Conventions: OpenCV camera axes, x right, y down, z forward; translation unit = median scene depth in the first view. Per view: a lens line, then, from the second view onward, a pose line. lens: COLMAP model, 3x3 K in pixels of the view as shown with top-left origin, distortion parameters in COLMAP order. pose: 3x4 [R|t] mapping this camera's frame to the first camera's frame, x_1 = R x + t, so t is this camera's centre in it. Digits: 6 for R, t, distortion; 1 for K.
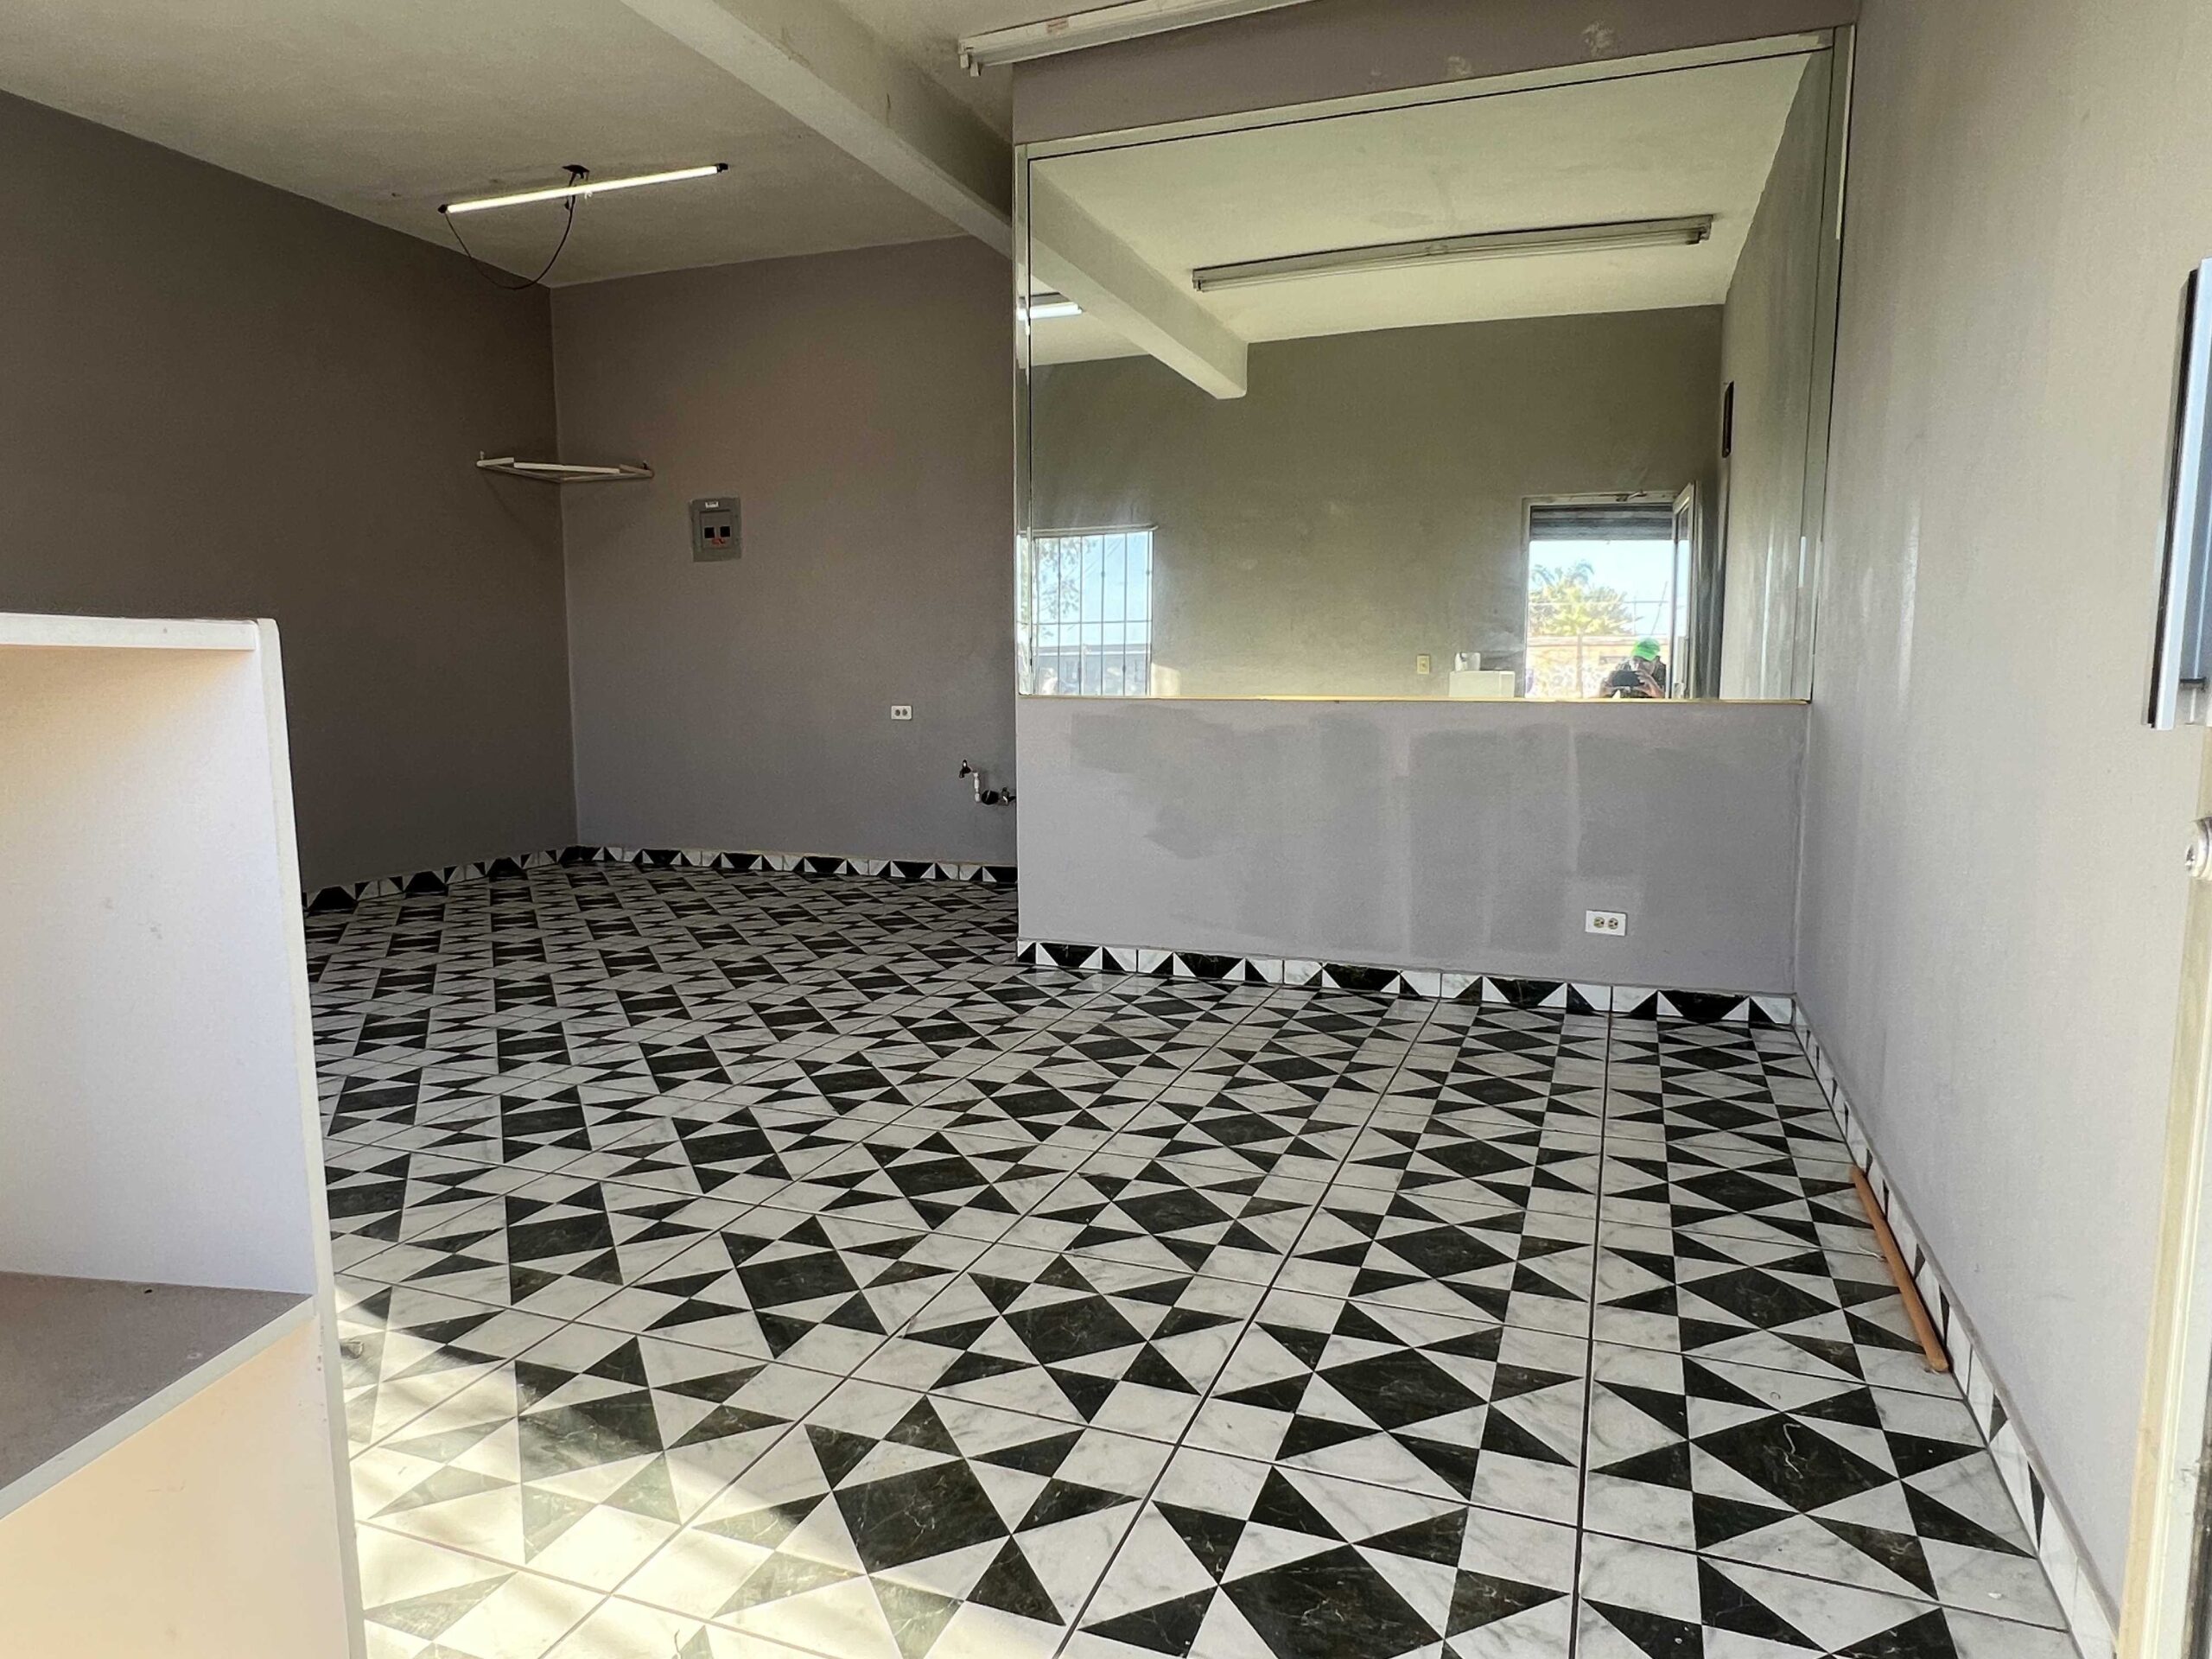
lens RADIAL K [[1379.6, 0, 1104.7], [0, 1379.6, 848.2], [0, 0, 1]] dist [-0.005674, -0.000622]
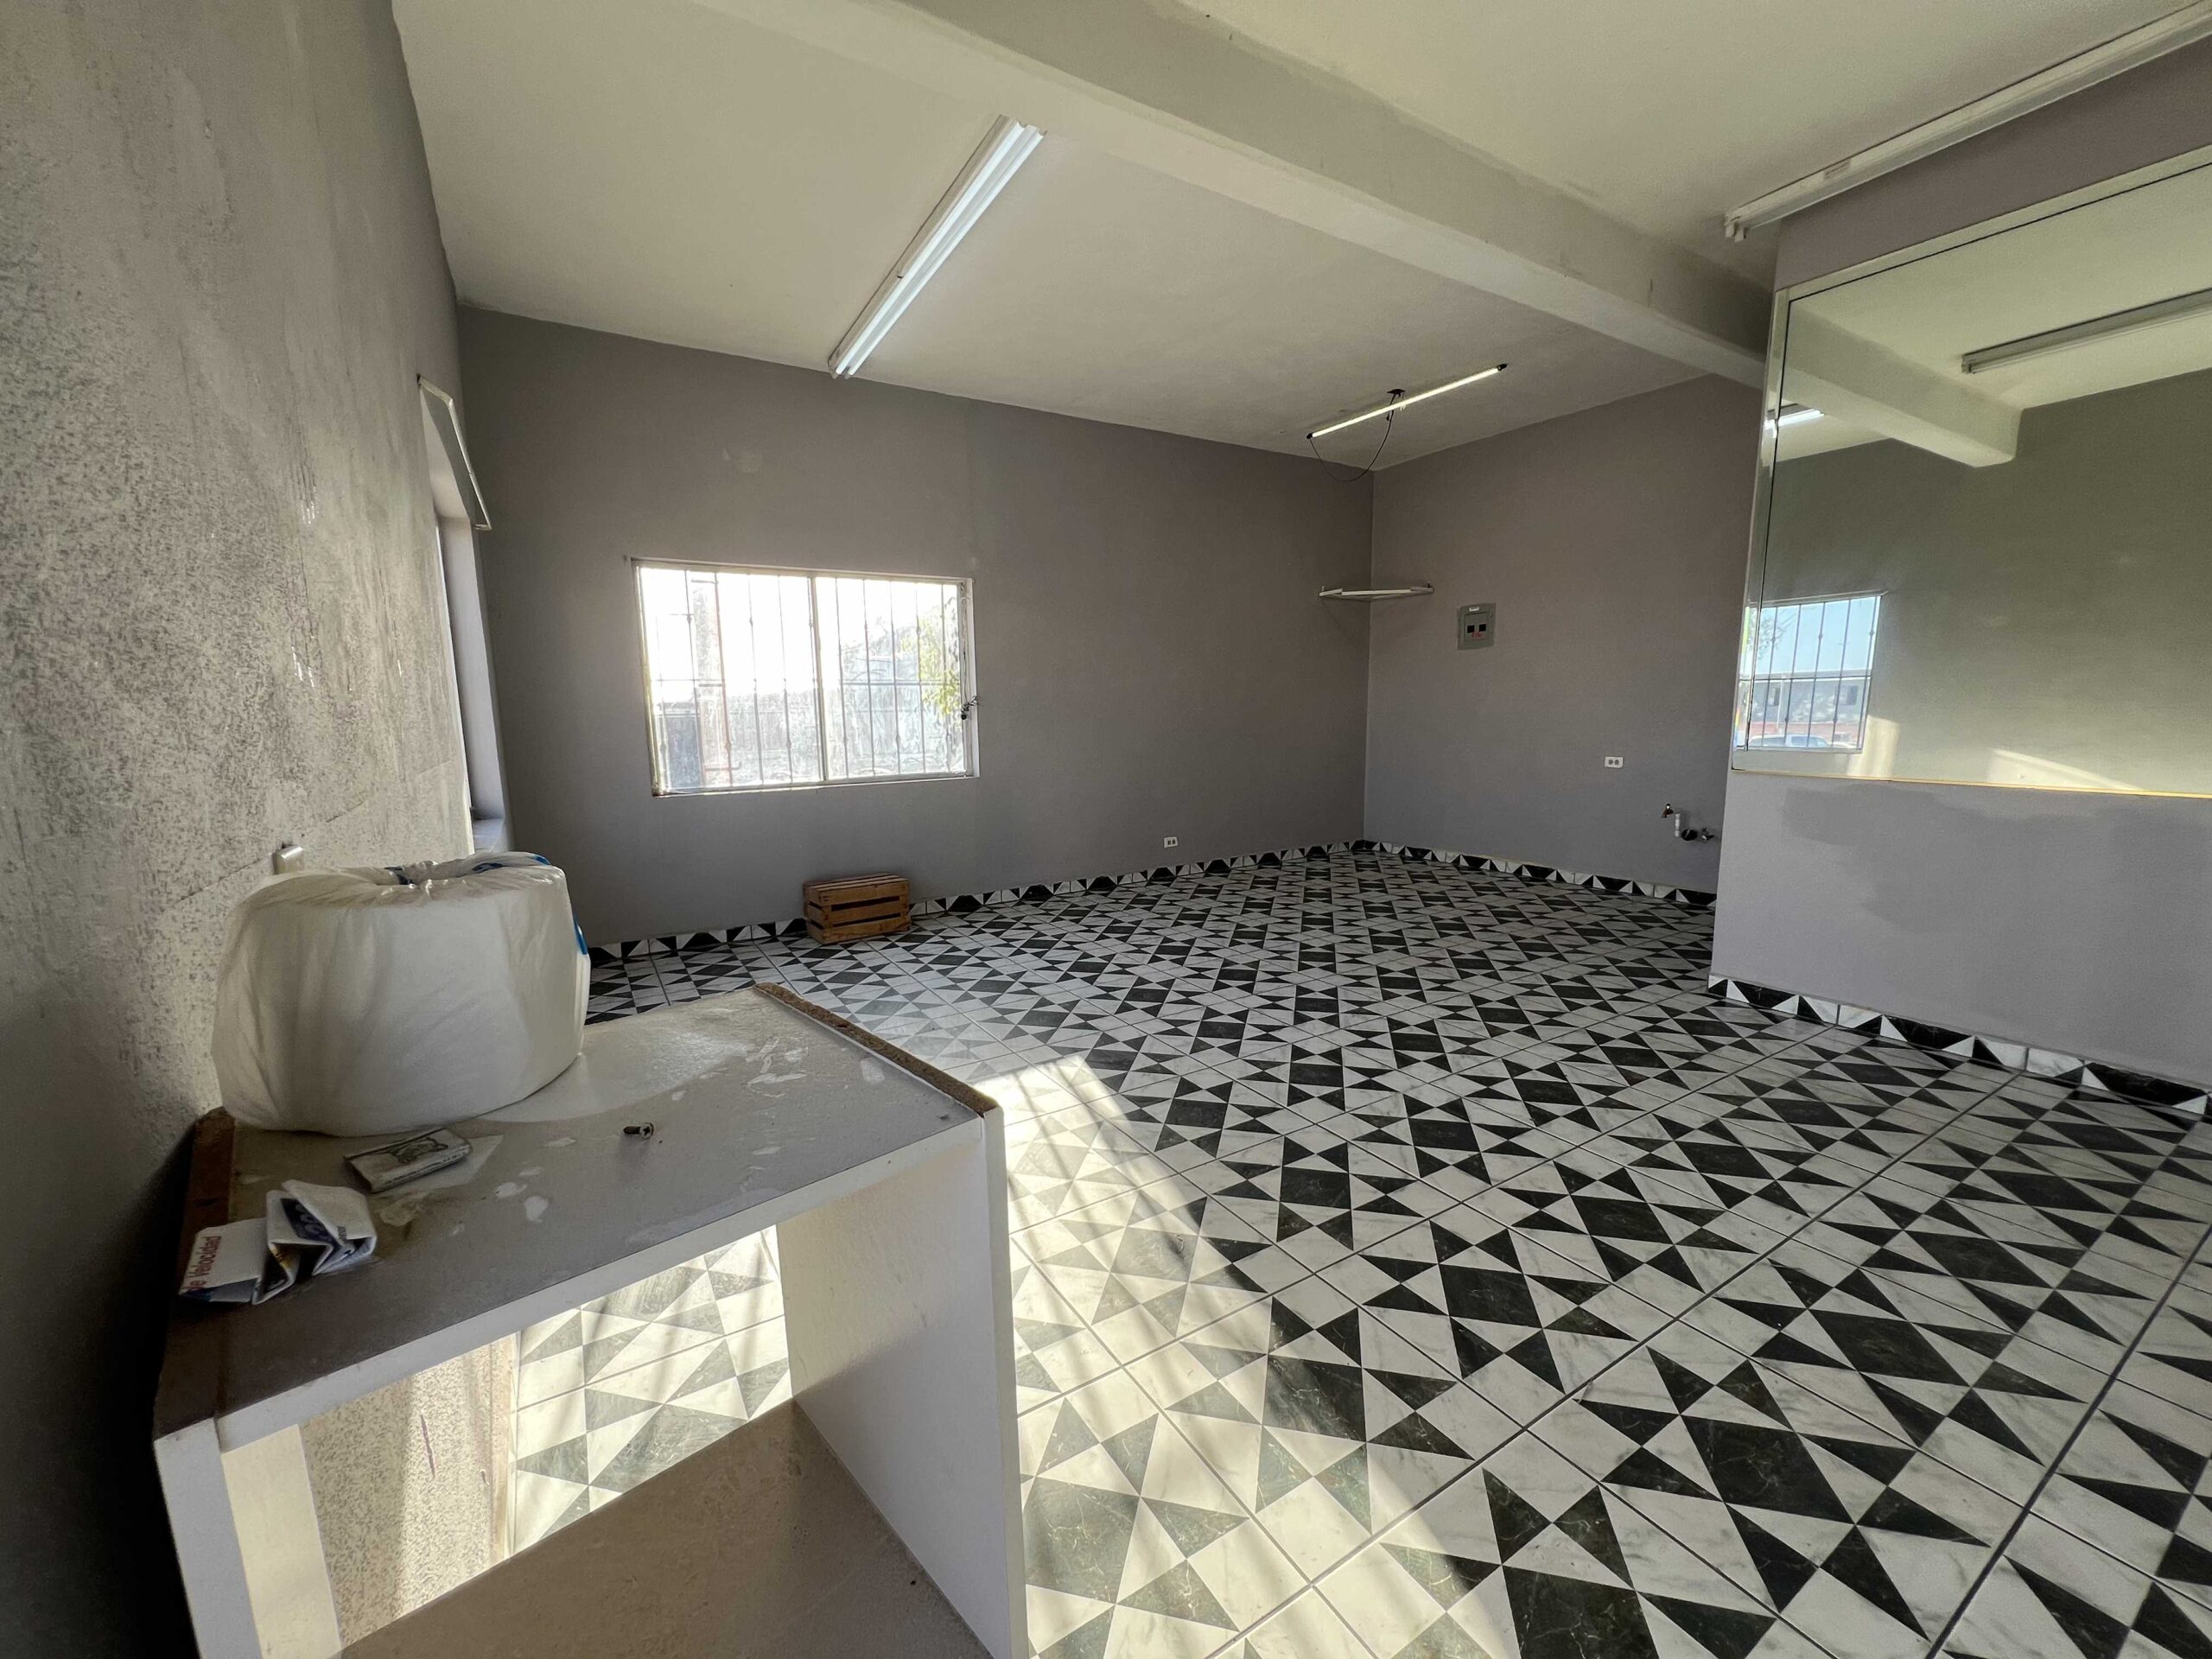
lens RADIAL K [[888.9, 0, 1103.8], [0, 888.9, 836.5], [0, 0, 1]] dist [-0.001740, 0.000786]
pose [[0.790740, 0.081720, -0.606673, -0.025443], [-0.064635, 0.996655, 0.050007, -0.068780], [0.608731, -0.000330, 0.793377, 0.086117]]
